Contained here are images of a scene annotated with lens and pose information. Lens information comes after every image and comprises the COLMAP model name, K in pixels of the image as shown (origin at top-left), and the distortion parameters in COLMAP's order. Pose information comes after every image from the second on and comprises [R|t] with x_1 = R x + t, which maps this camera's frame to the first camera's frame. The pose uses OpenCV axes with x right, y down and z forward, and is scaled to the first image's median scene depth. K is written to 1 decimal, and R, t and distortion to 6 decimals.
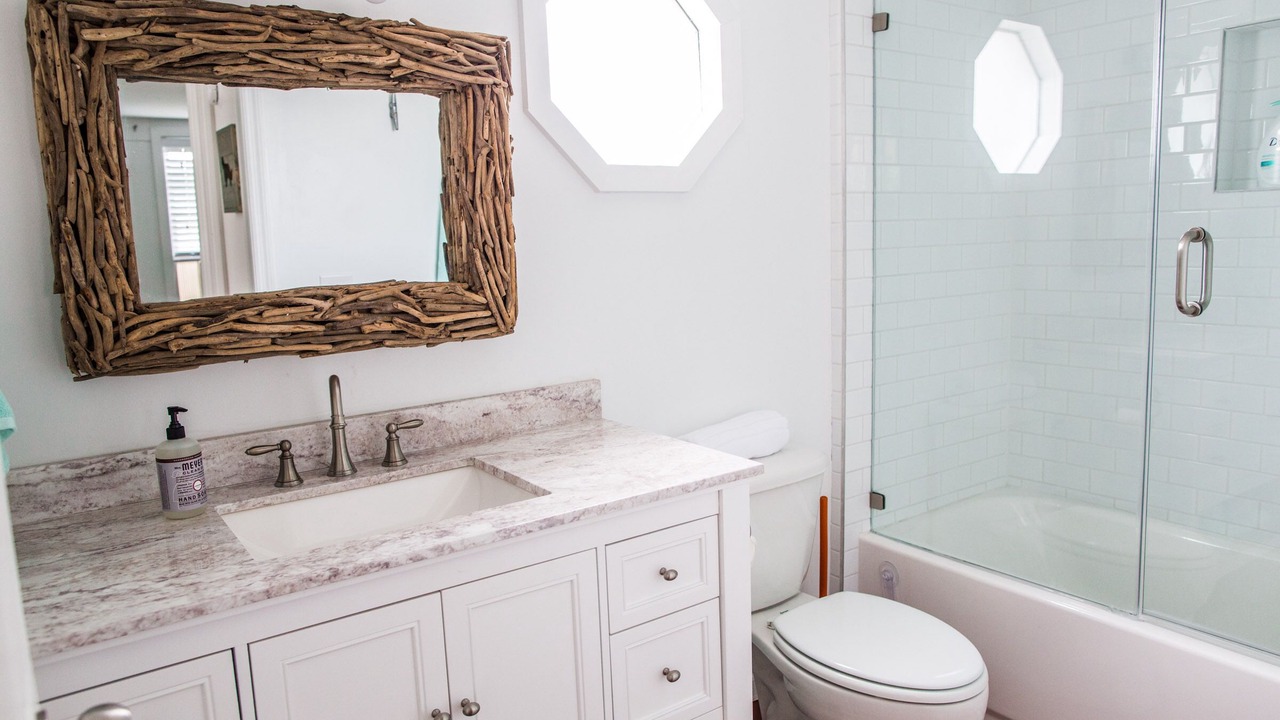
lens RADIAL K [[895.7, 0, 647.2], [0, 895.7, 361.0], [0, 0, 1]] dist [-0.056876, 0.058814]
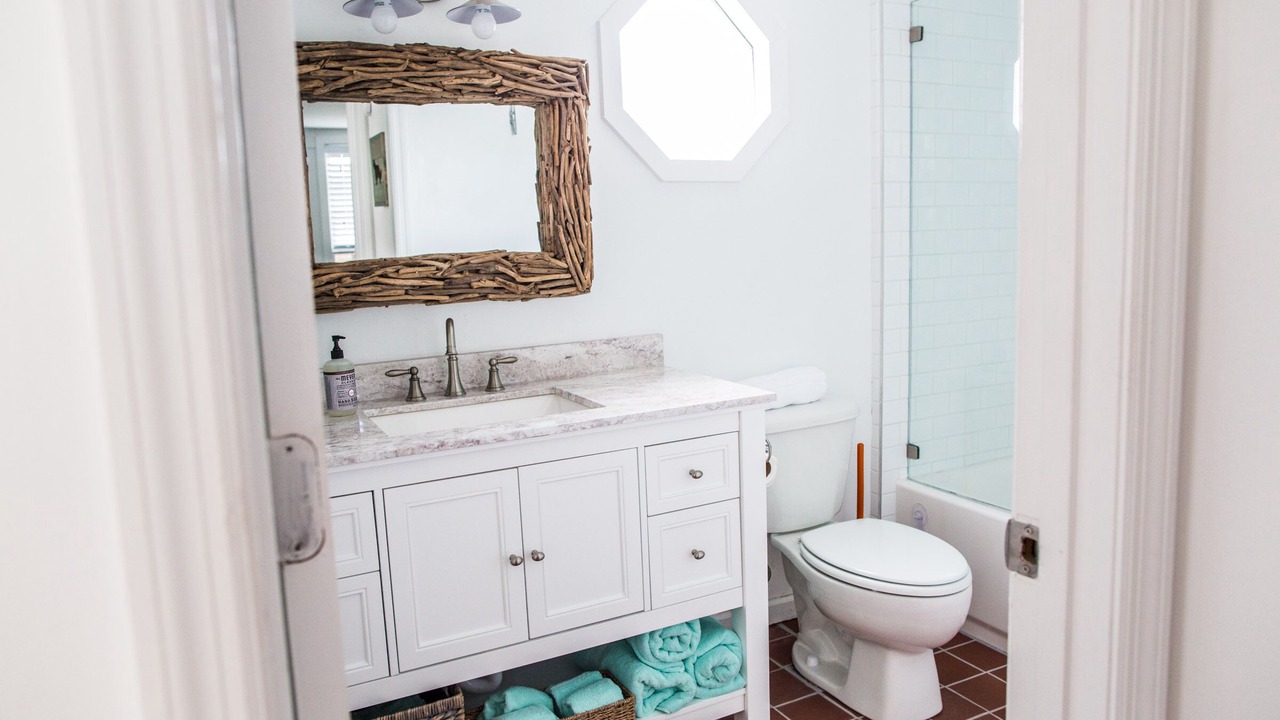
lens RADIAL K [[893.9, 0, 660.4], [0, 893.9, 362.3], [0, 0, 1]] dist [-0.059401, 0.069085]
pose [[0.991017, 0.016257, -0.132745, 0.132986], [-0.016374, 0.999866, 0.000211, 0.073060], [0.132731, 0.001964, 0.991150, -0.268609]]
